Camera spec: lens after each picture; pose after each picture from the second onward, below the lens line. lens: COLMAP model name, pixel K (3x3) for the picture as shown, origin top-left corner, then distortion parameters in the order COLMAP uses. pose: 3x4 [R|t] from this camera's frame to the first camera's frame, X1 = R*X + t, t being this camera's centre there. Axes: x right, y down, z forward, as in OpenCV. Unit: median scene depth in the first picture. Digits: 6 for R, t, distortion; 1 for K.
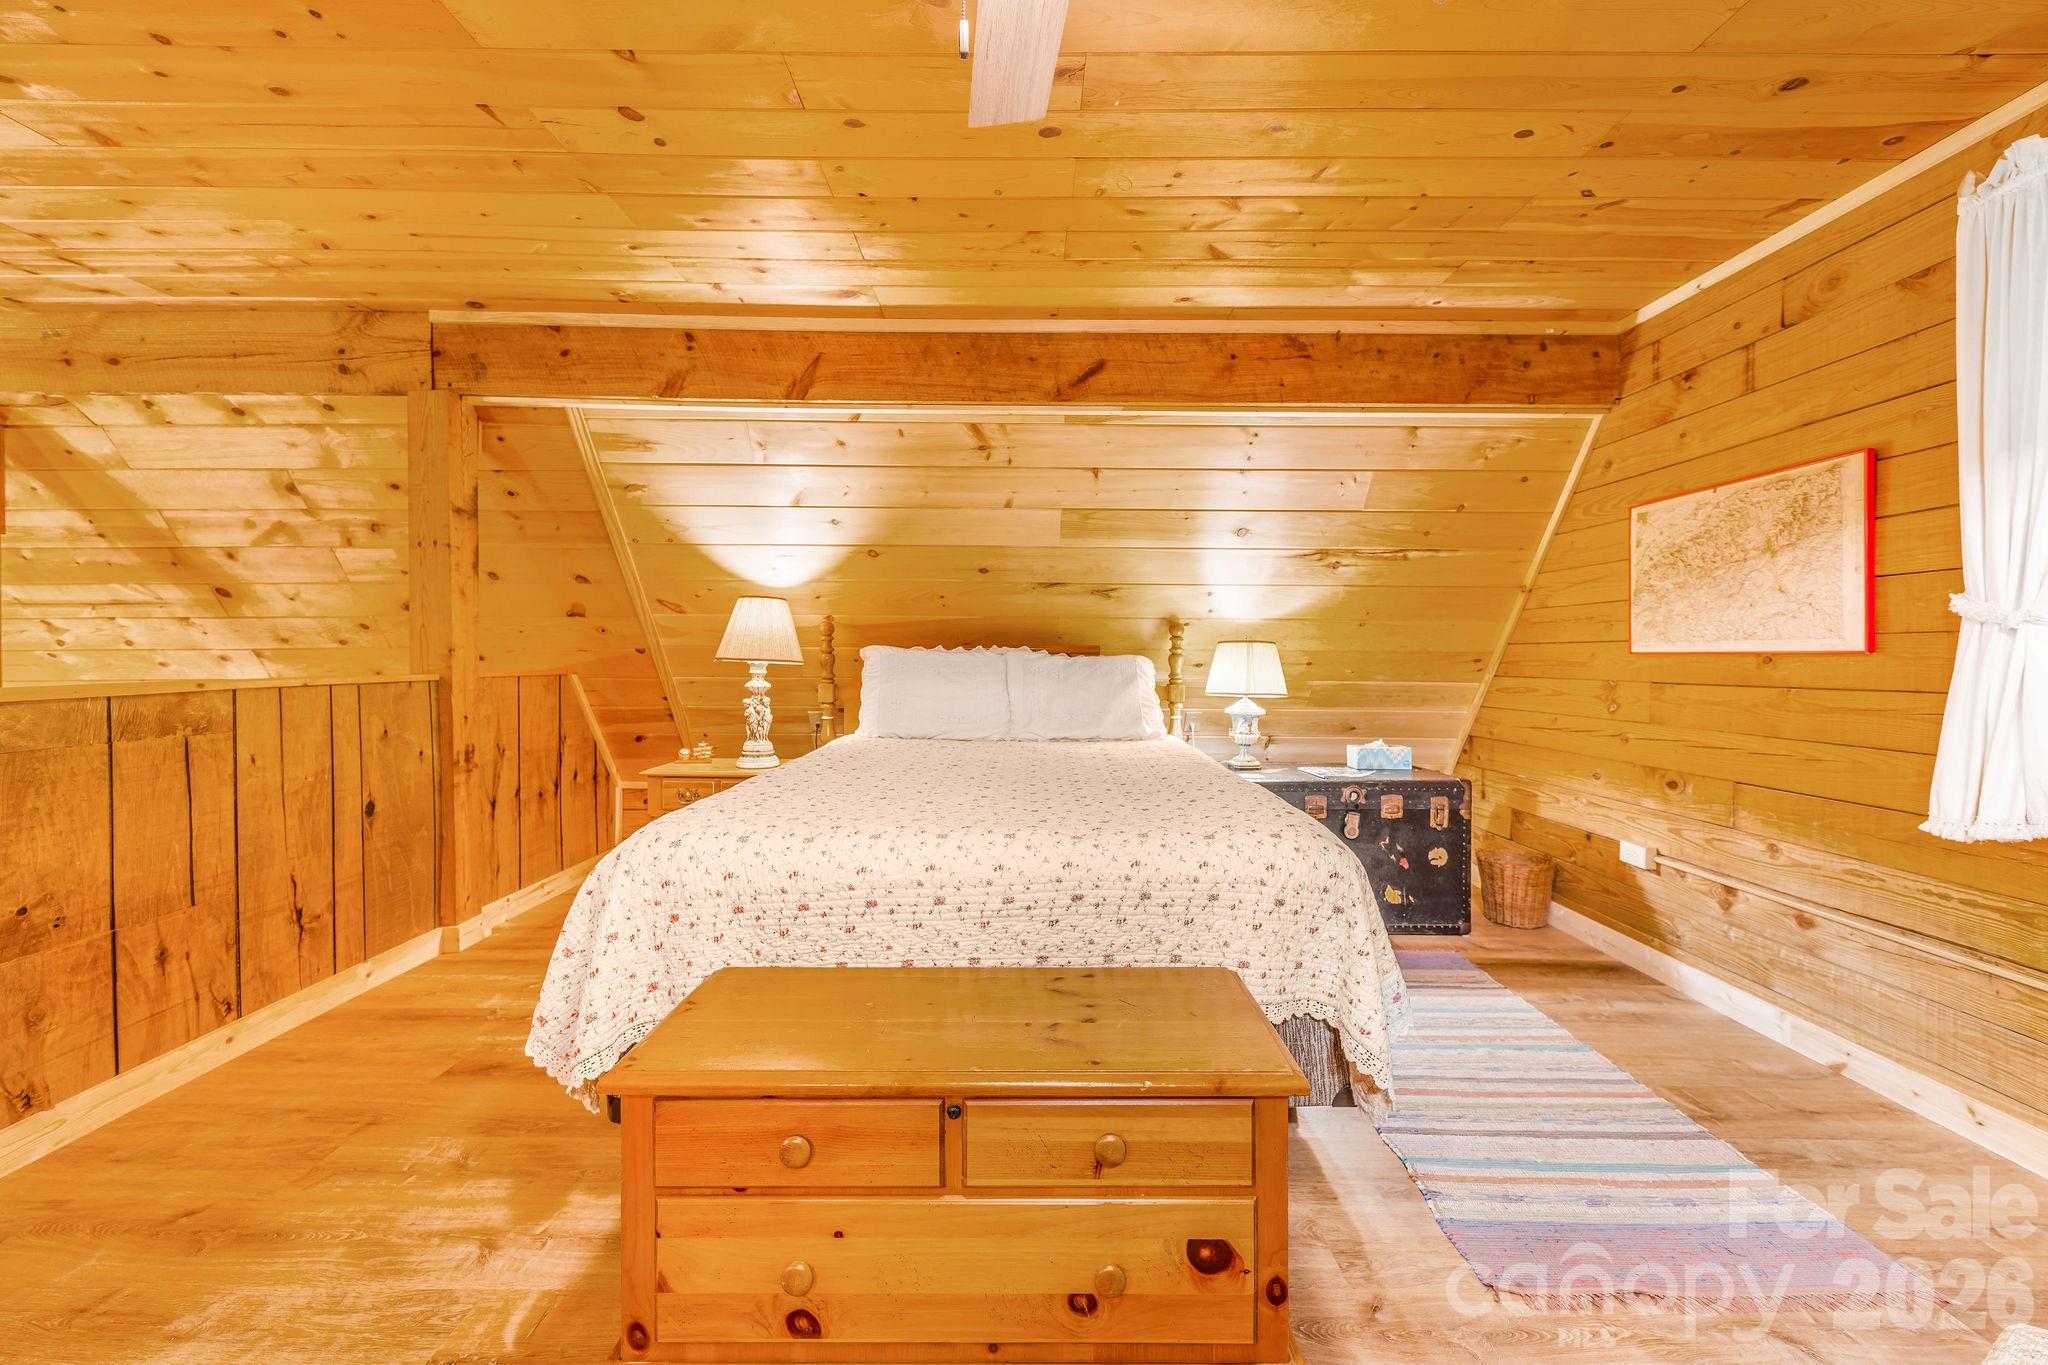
lens RADIAL K [[822.4, 0, 1022.4], [0, 822.4, 674.0], [0, 0, 1]] dist [0.009095, -0.003127]
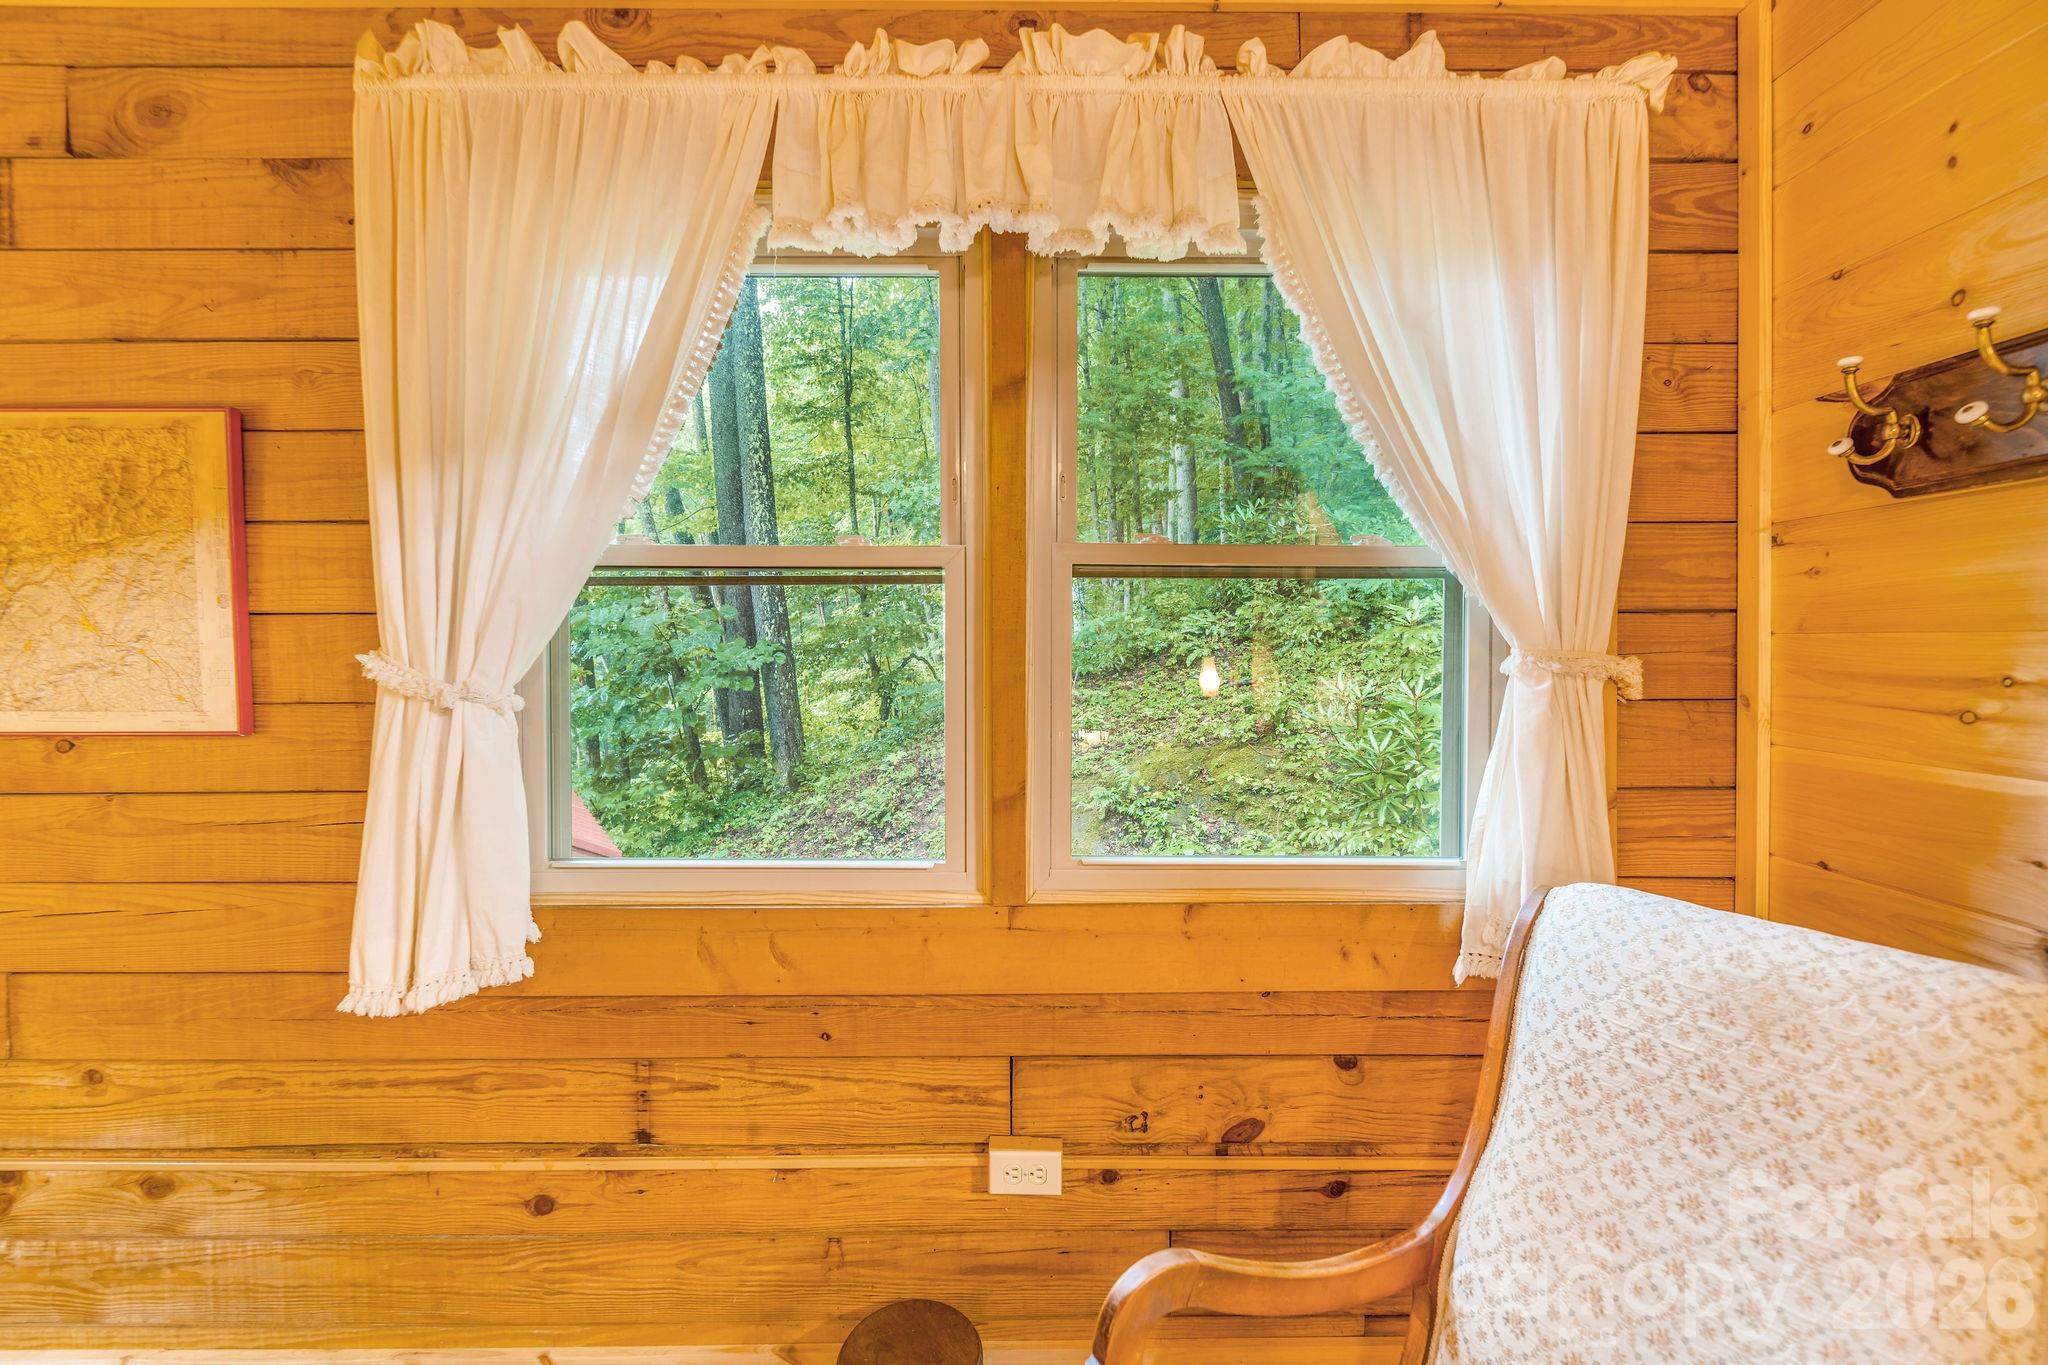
lens RADIAL K [[833.7, 0, 1032.3], [0, 833.7, 660.0], [0, 0, 1]] dist [0.009513, -0.005063]
pose [[-0.018378, -0.019703, 0.999637, 0.286145], [0.023233, 0.999527, 0.020128, -0.061760], [-0.999561, 0.023594, -0.017911, 0.312968]]
